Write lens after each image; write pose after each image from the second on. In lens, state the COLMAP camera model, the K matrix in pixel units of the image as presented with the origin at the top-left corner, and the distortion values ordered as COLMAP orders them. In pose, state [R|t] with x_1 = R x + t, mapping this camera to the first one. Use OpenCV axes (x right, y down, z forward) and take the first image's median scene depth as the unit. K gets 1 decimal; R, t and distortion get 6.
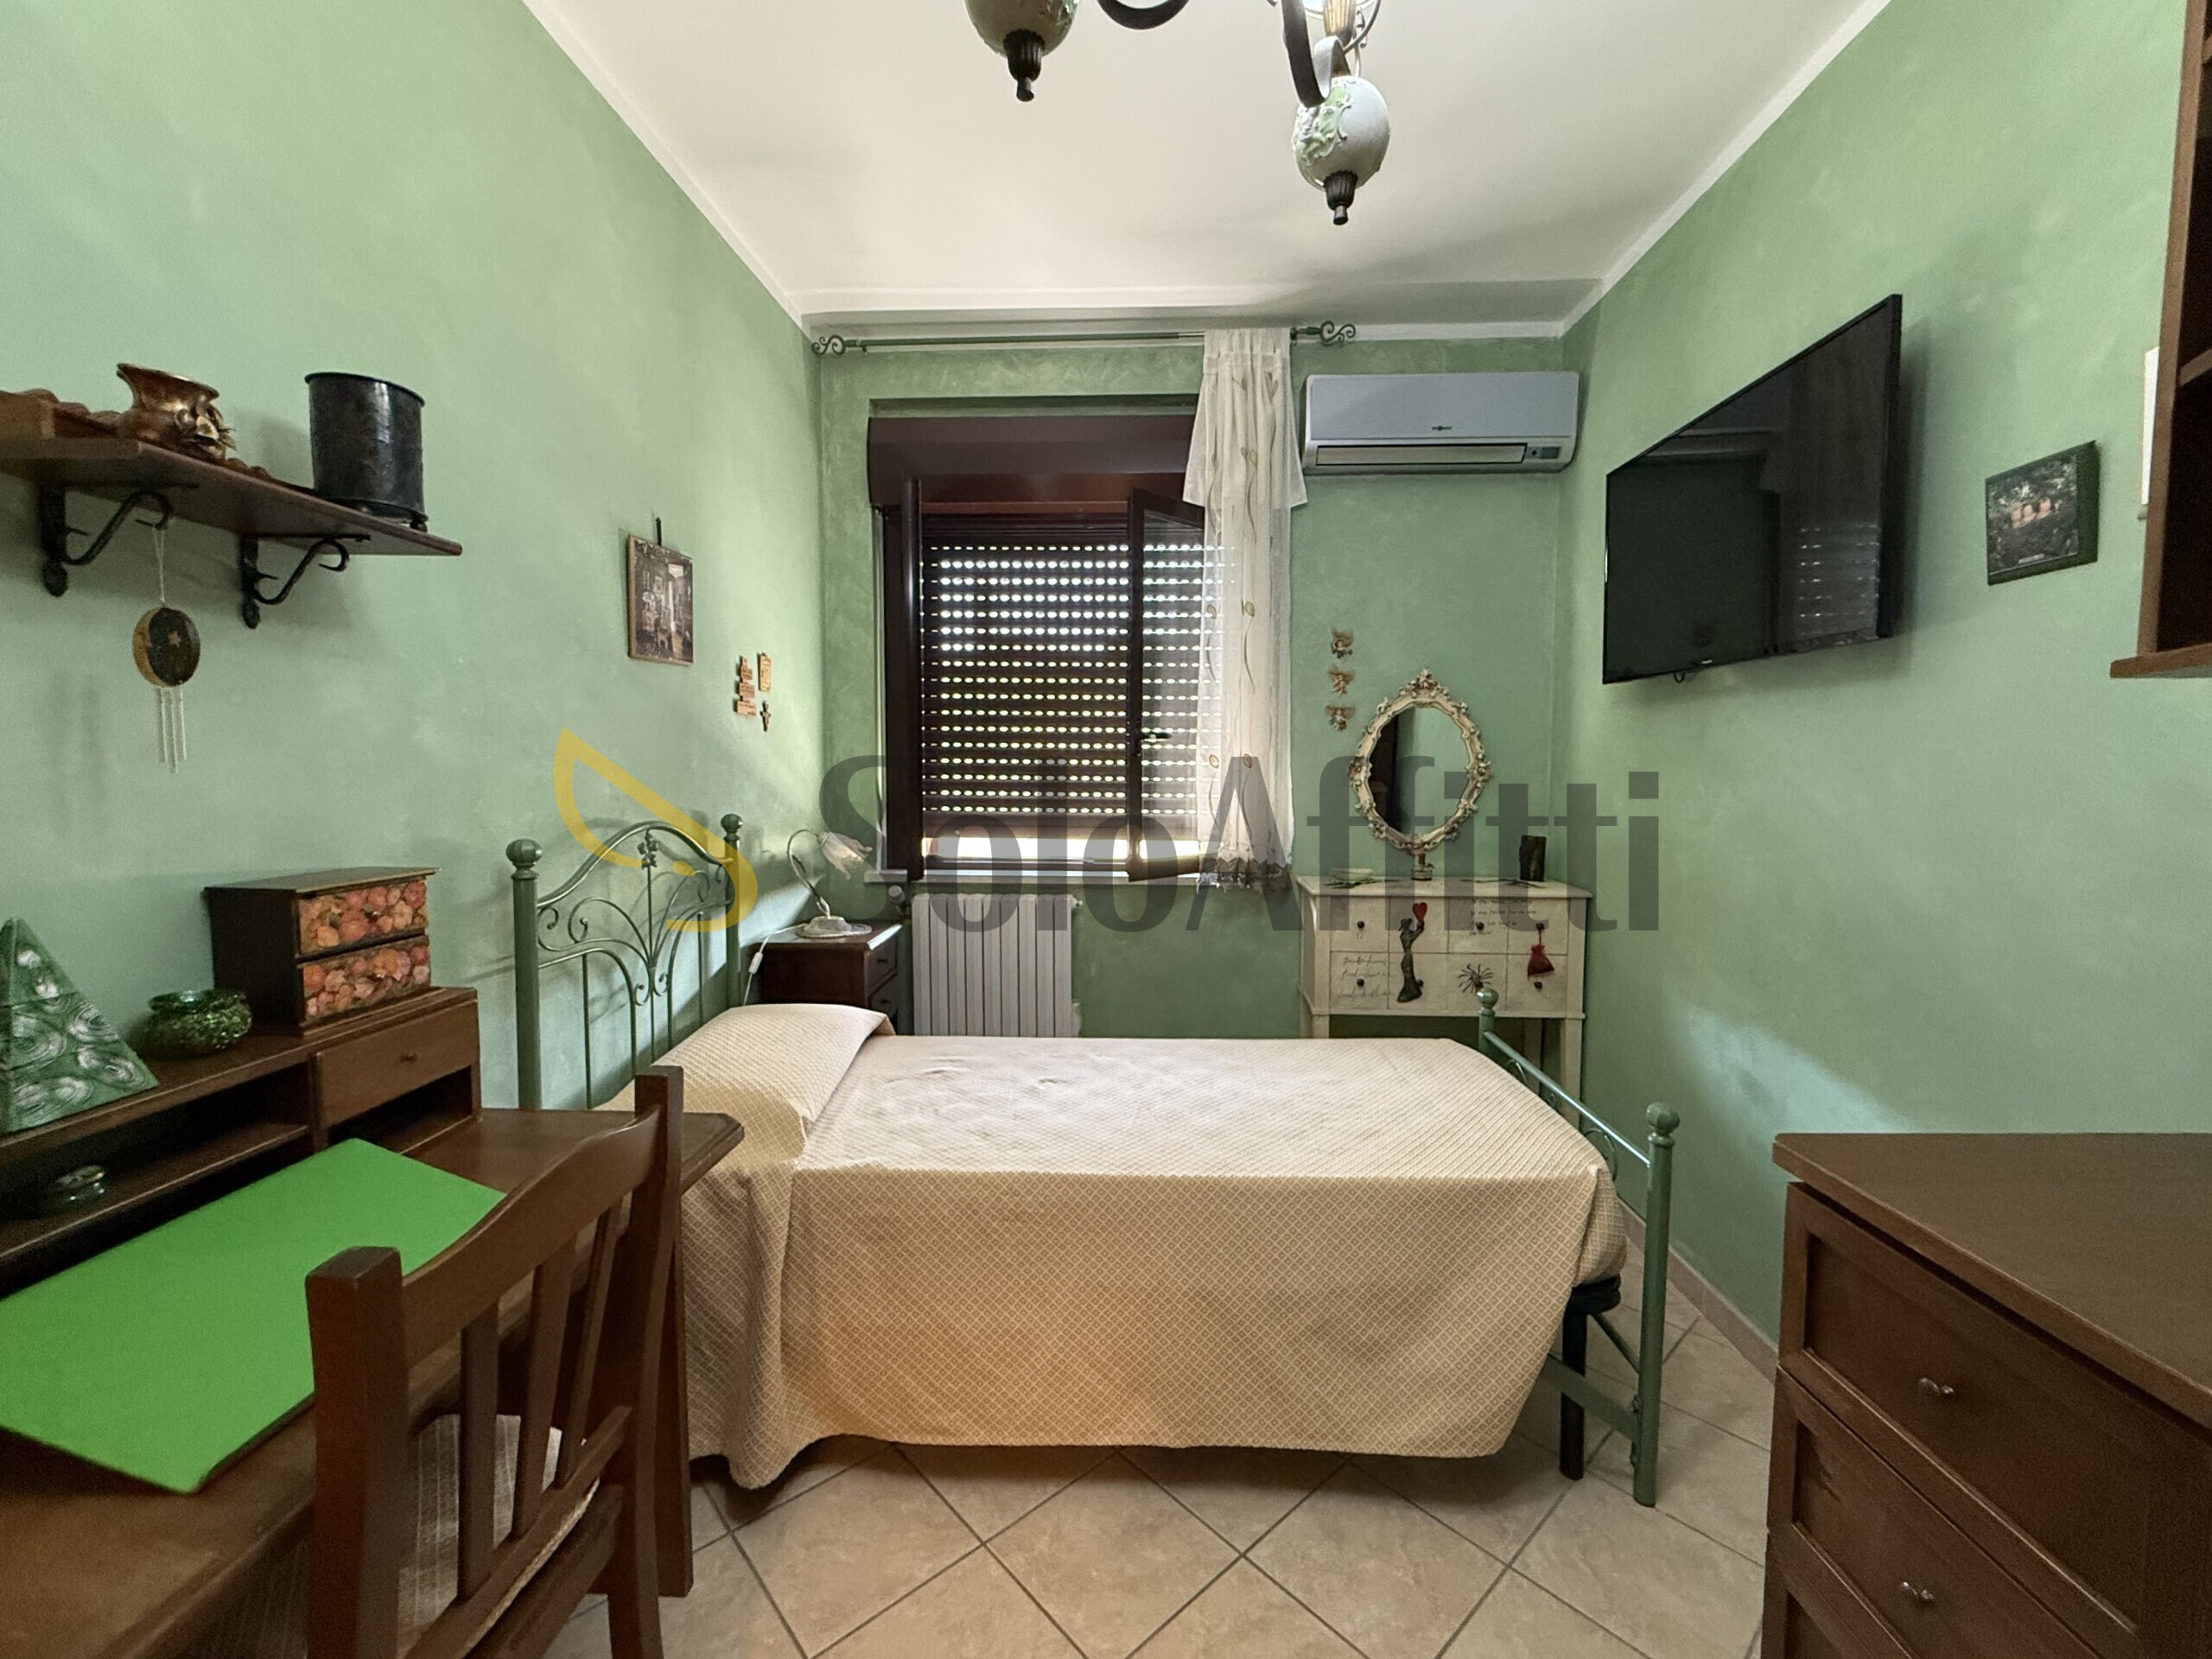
lens RADIAL K [[888.0, 0, 1111.7], [0, 888.0, 830.8], [0, 0, 1]] dist [0.000194, 0.000195]
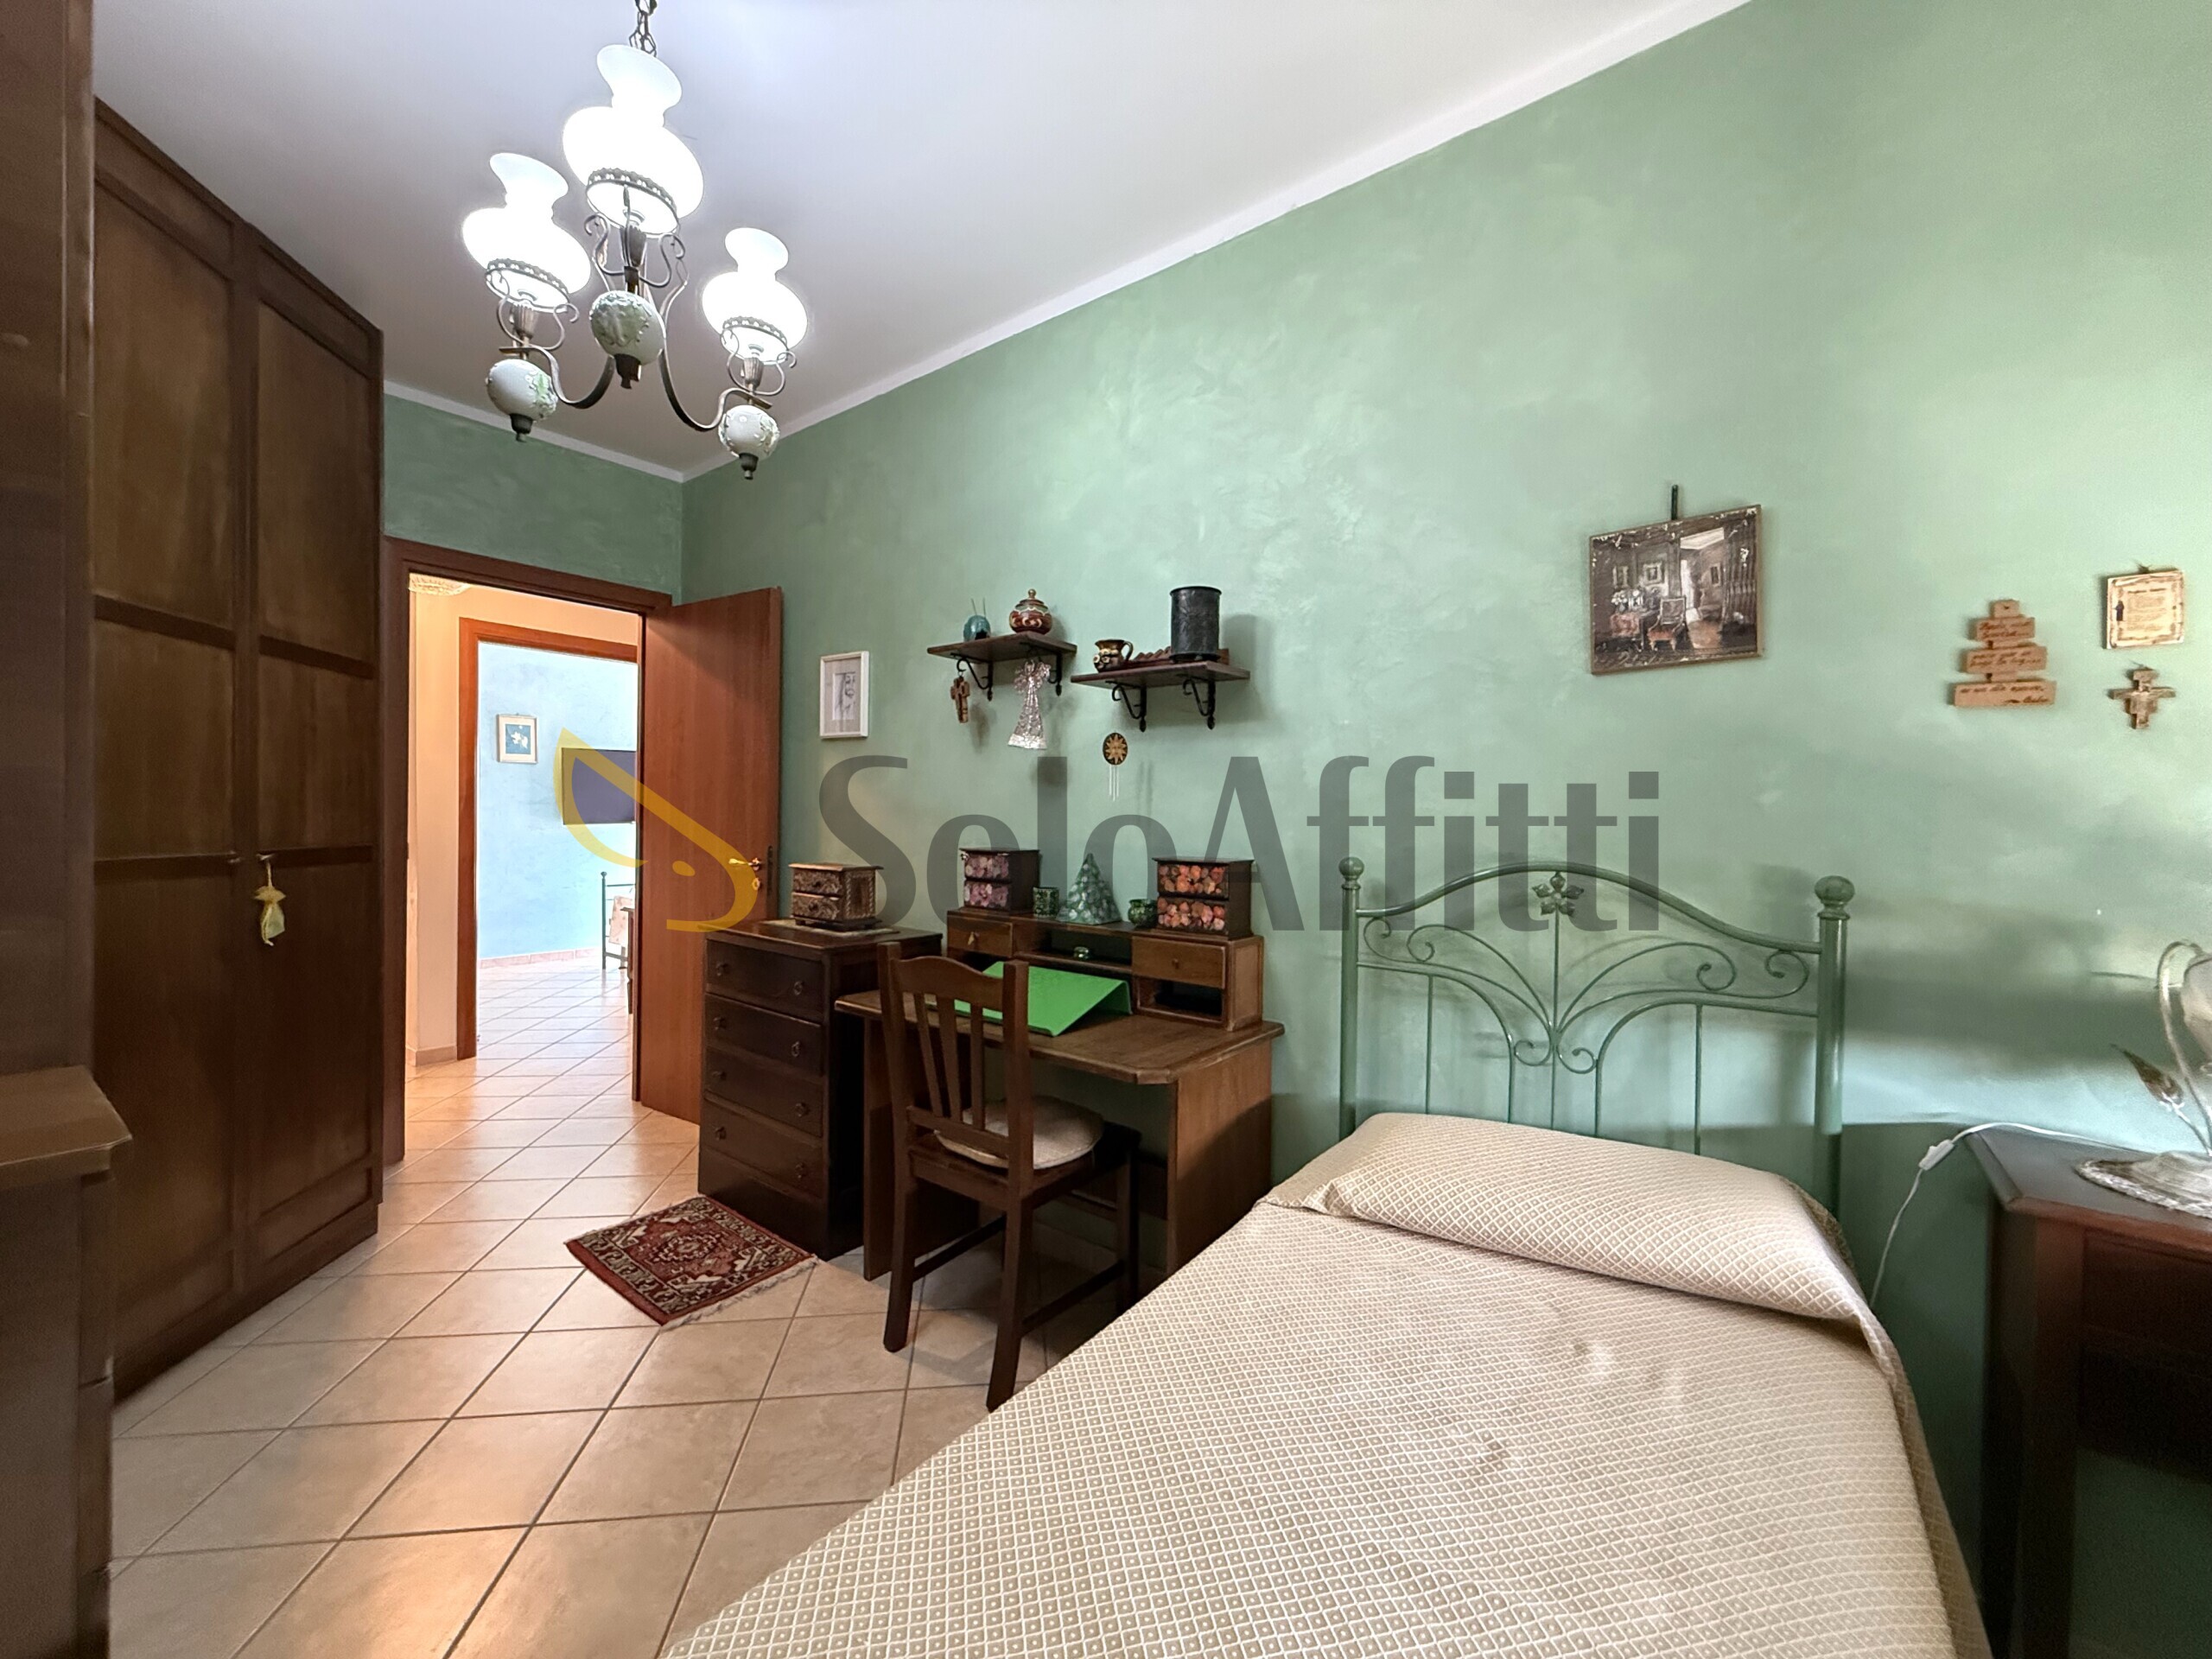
lens RADIAL K [[888.0, 0, 1114.2], [0, 888.0, 810.2], [0, 0, 1]] dist [0.000194, 0.000195]
pose [[-0.568741, -0.007082, -0.822486, 0.431307], [-0.070262, 0.996726, 0.040004, -0.063461], [0.819510, 0.080541, -0.567377, 1.094382]]
